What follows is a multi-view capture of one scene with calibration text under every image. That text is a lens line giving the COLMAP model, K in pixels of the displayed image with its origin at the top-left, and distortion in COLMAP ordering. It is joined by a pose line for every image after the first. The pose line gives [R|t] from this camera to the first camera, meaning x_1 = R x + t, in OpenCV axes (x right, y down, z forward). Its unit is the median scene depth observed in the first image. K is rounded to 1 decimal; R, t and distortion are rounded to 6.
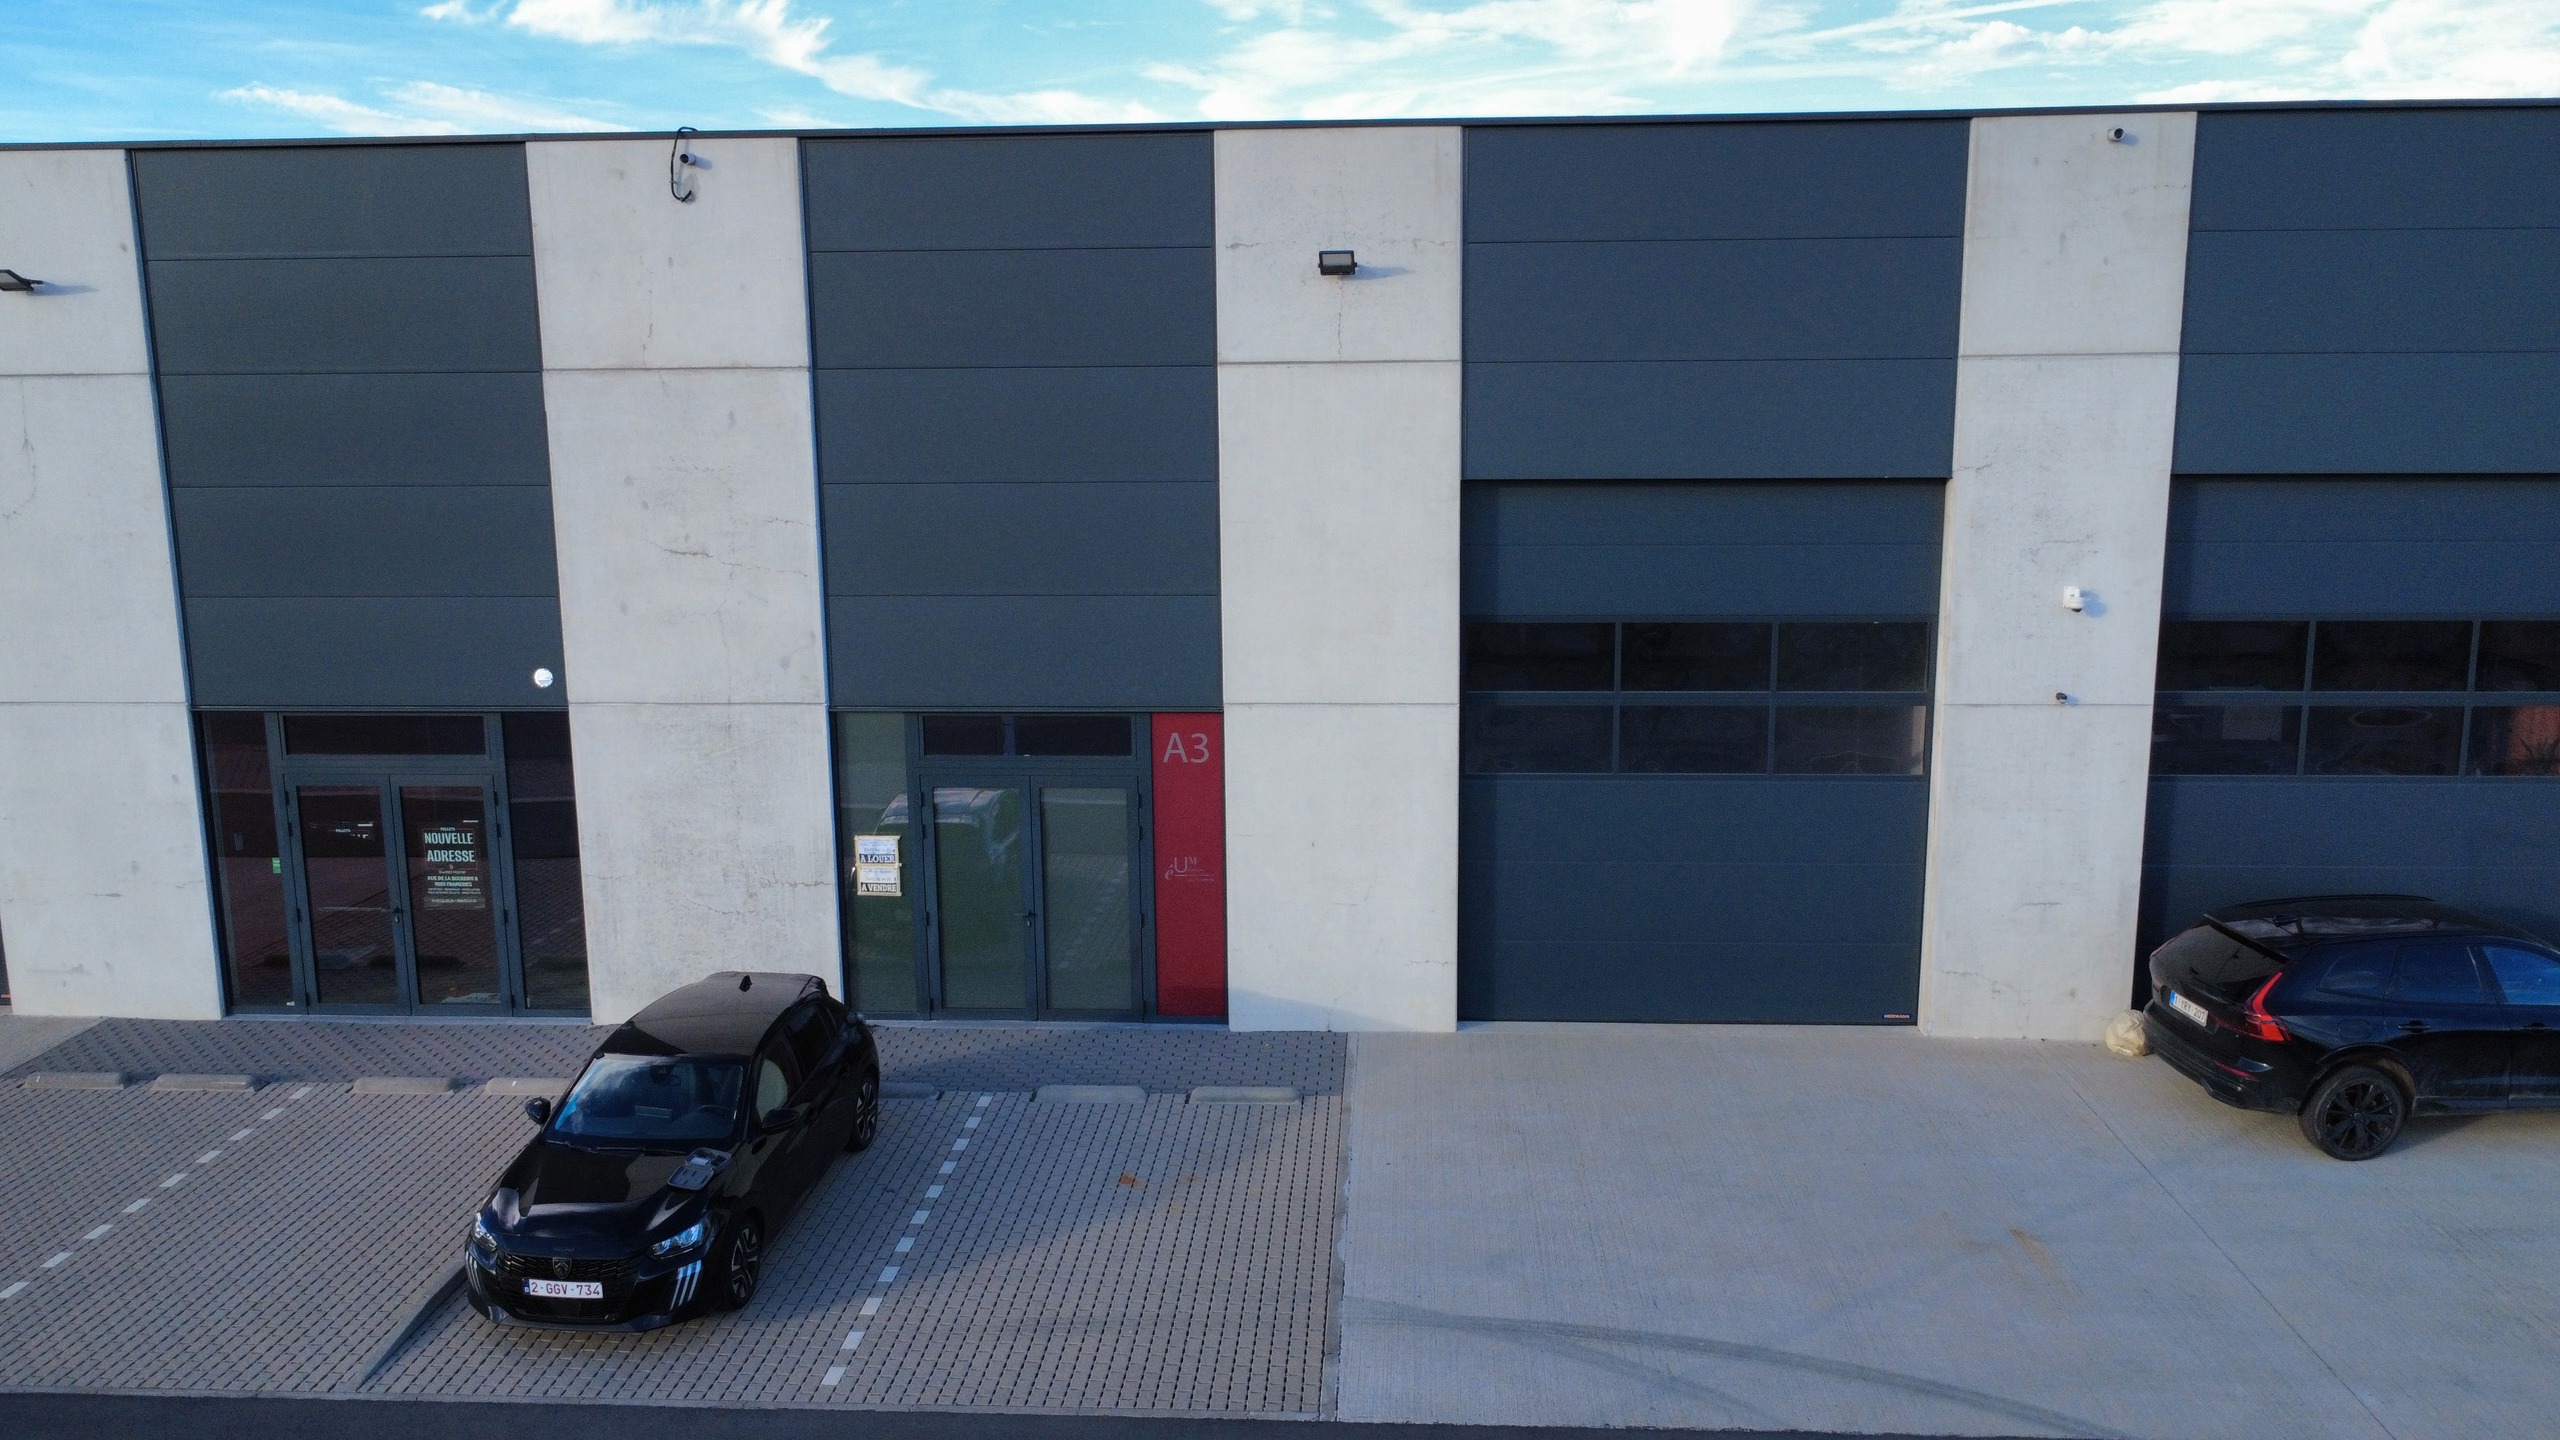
lens RADIAL K [[1903.2, 0, 1280.0], [0, 1903.2, 720.0], [0, 0, 1]] dist [0.002829, -0.003077]
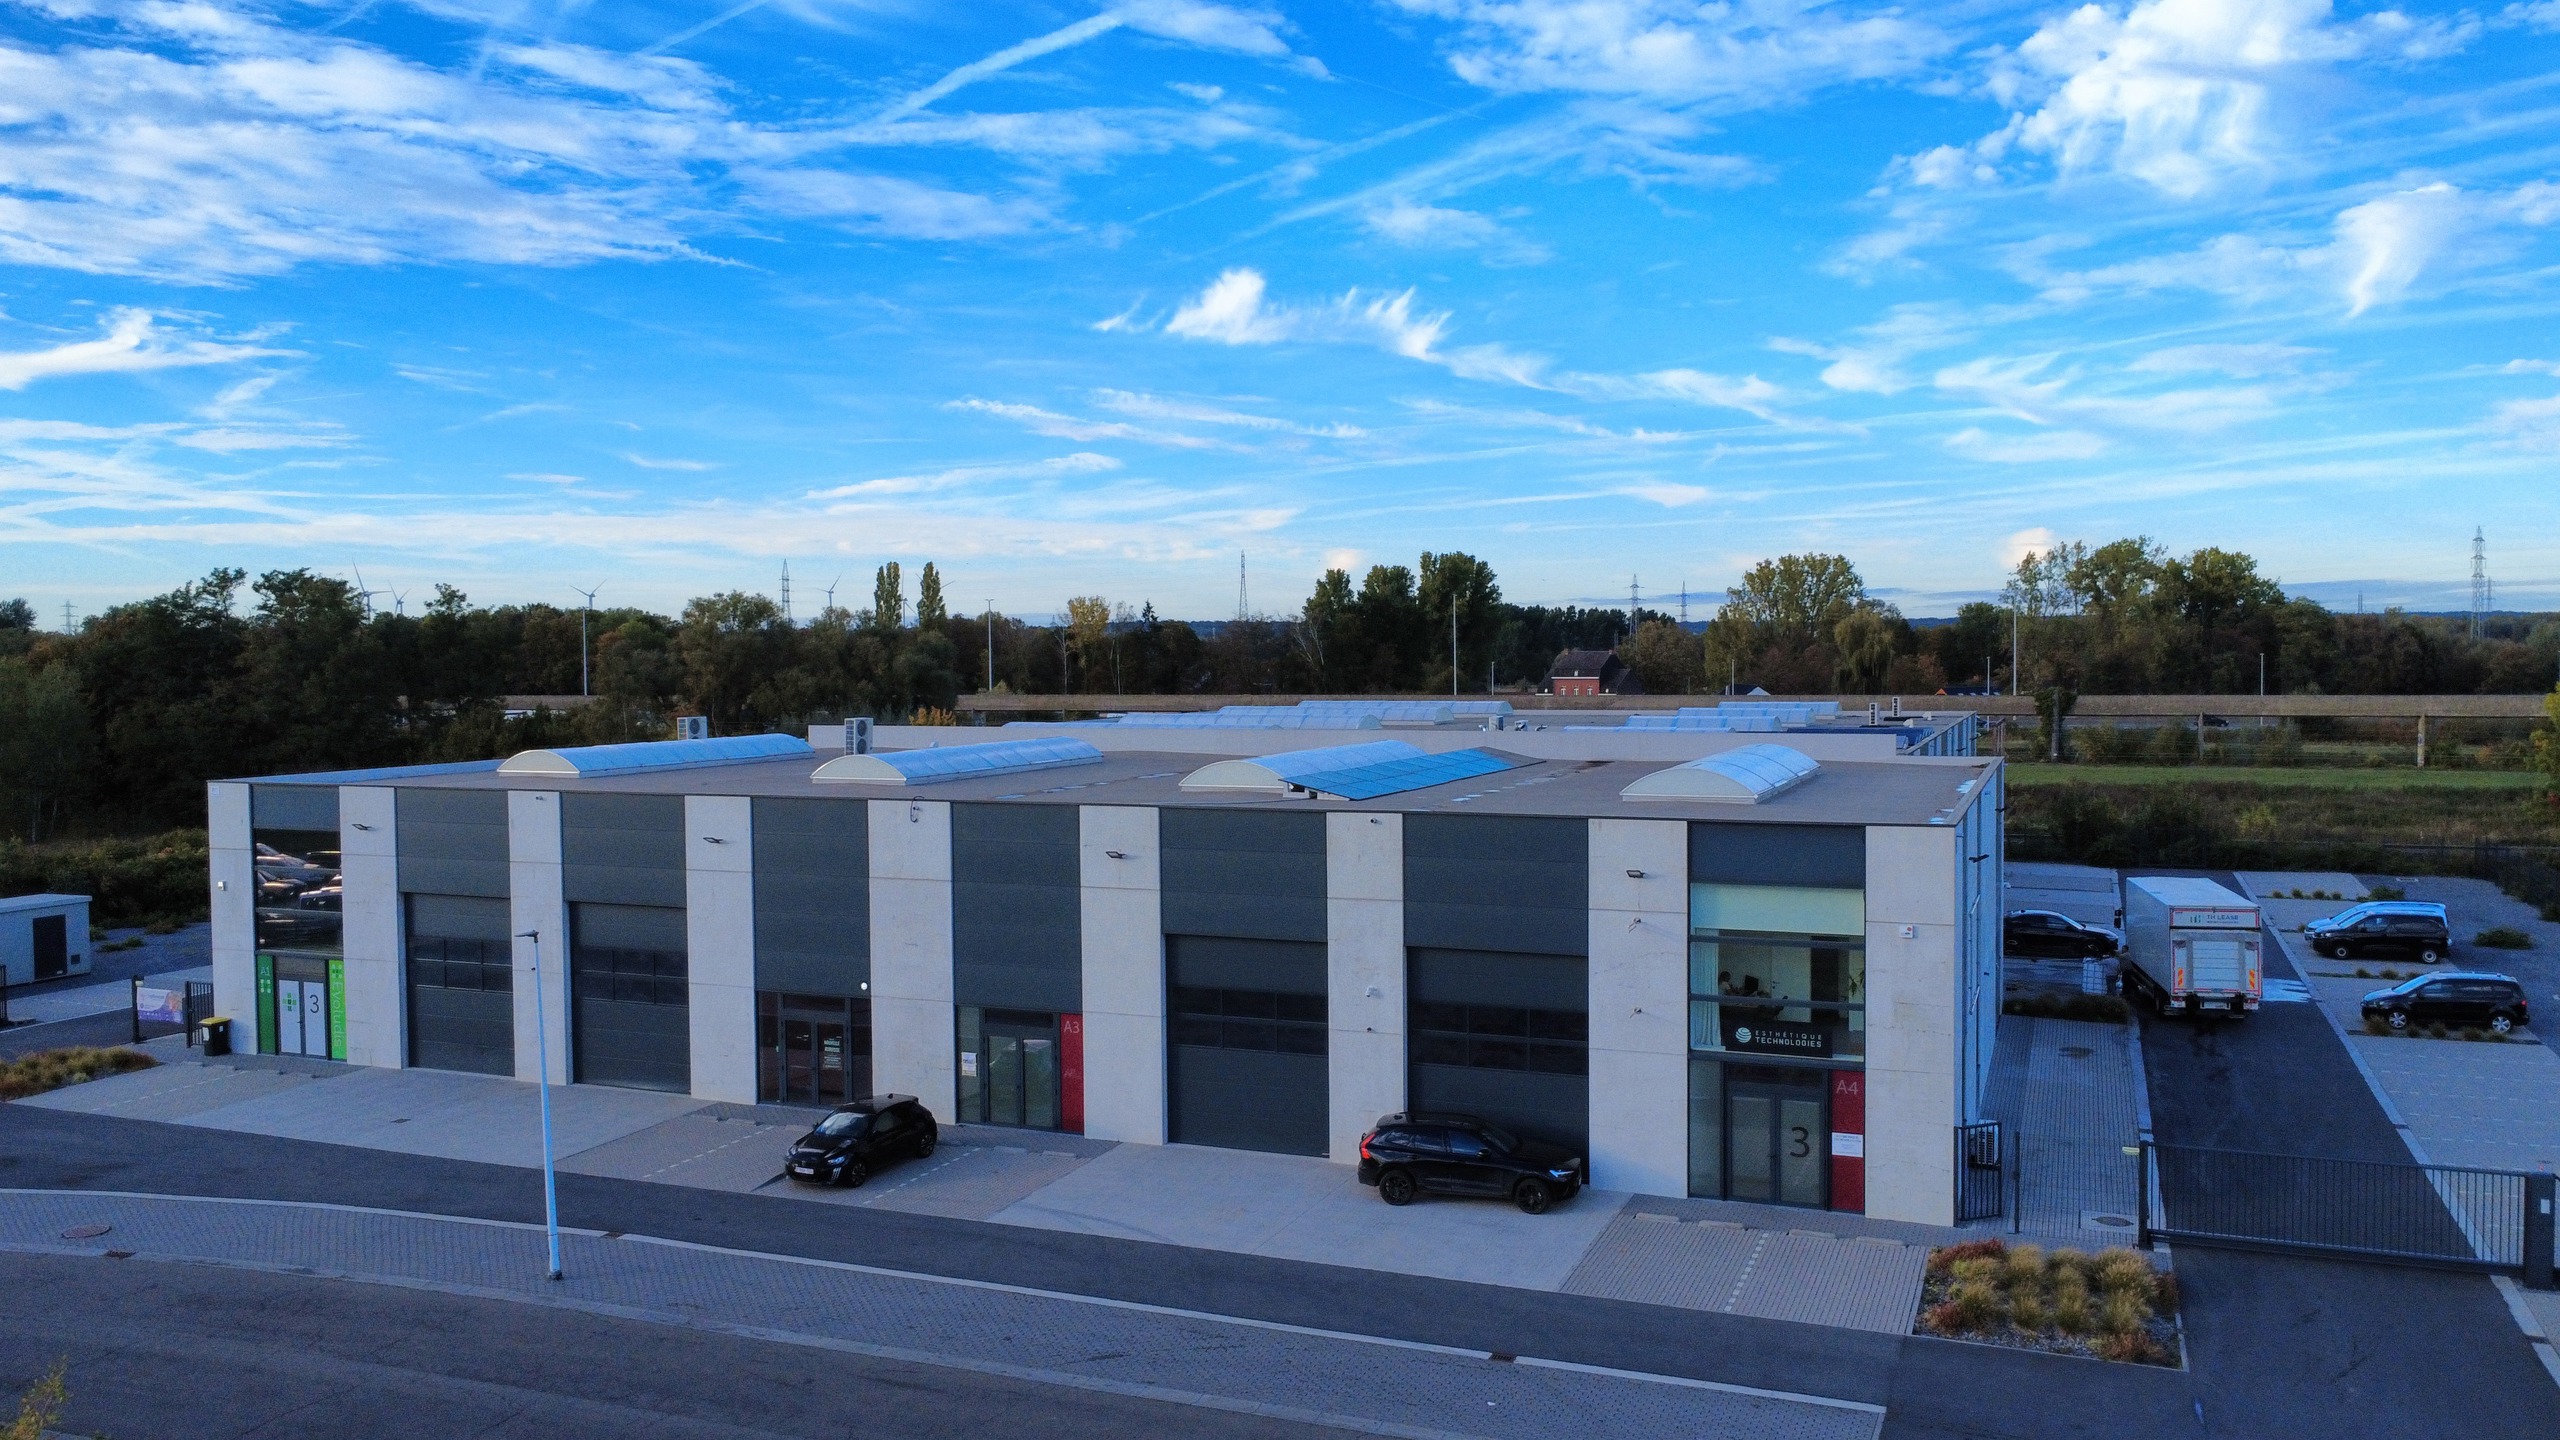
lens RADIAL K [[1903.2, 0, 1280.0], [0, 1903.2, 720.0], [0, 0, 1]] dist [0.002829, -0.003077]
pose [[0.947531, 0.013165, -0.319391, 1.053663], [-0.055485, 0.990759, -0.123767, -0.095863], [0.314810, 0.134994, 0.939506, -1.442593]]
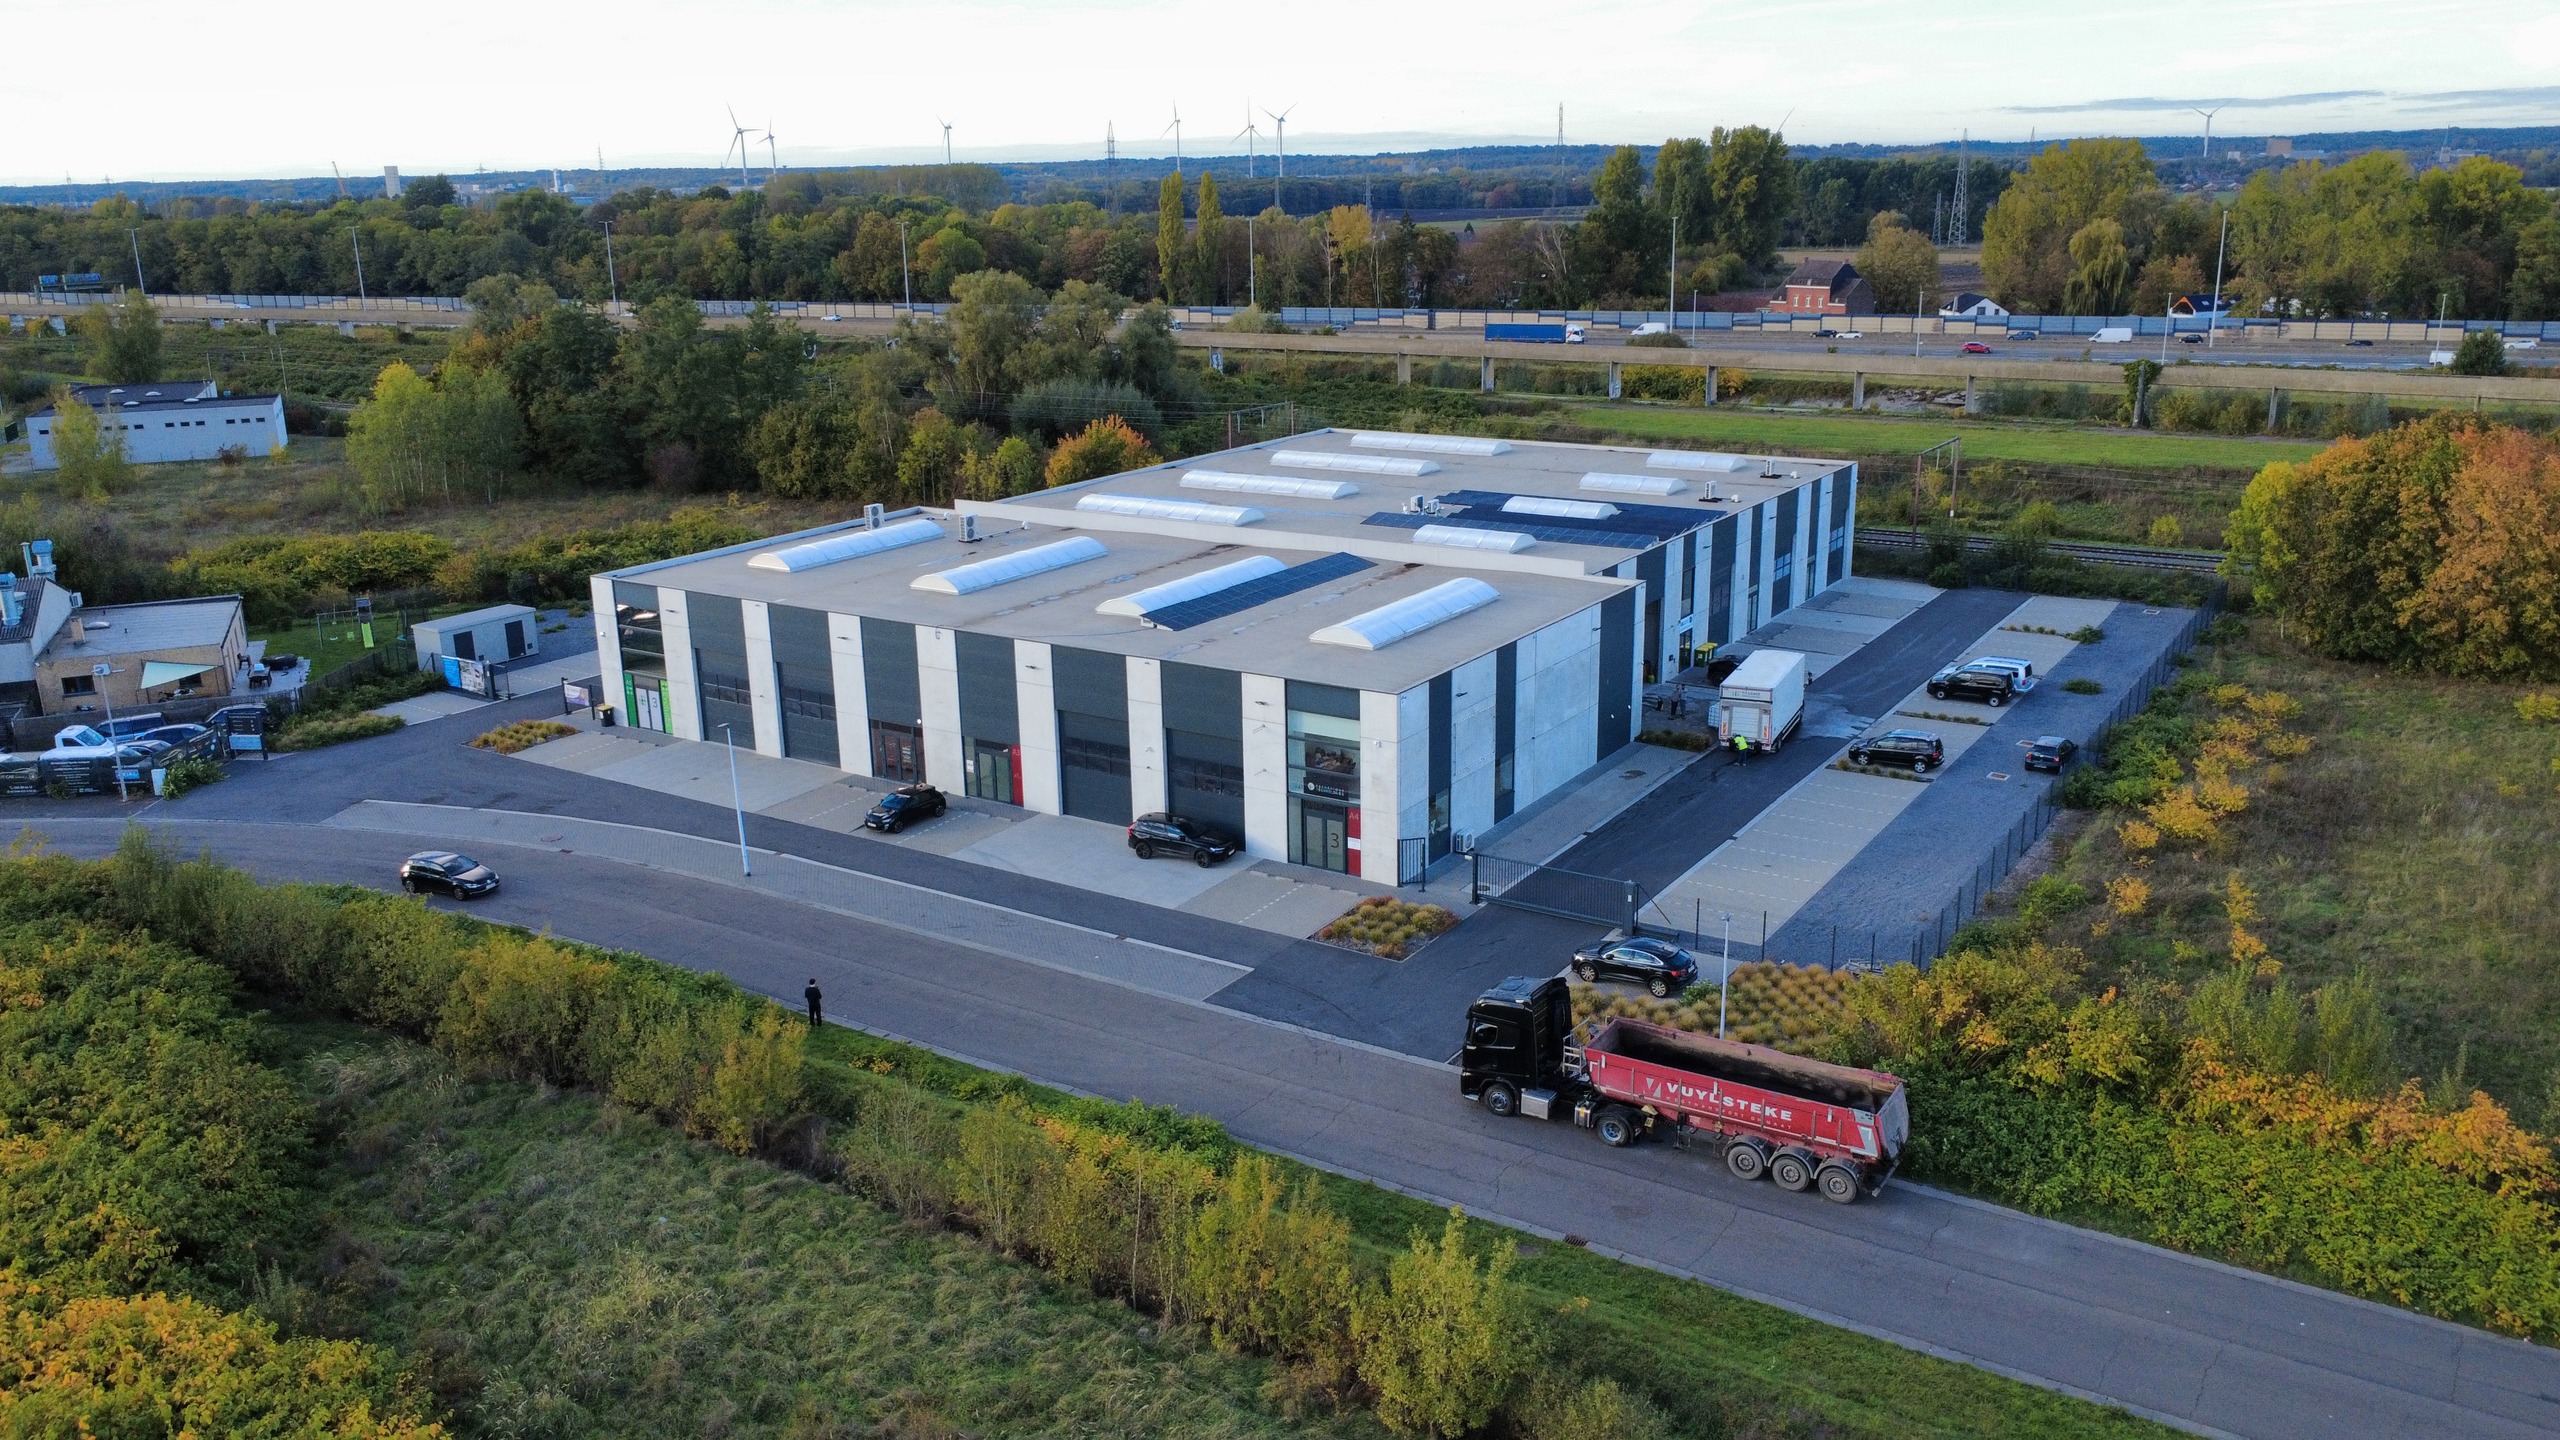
lens RADIAL K [[1903.2, 0, 1280.0], [0, 1903.2, 720.0], [0, 0, 1]] dist [0.002829, -0.003077]
pose [[0.873110, 0.127353, -0.470595, 2.880268], [-0.073583, 0.988644, 0.131028, -0.770531], [0.481938, -0.079775, 0.872566, -3.012206]]
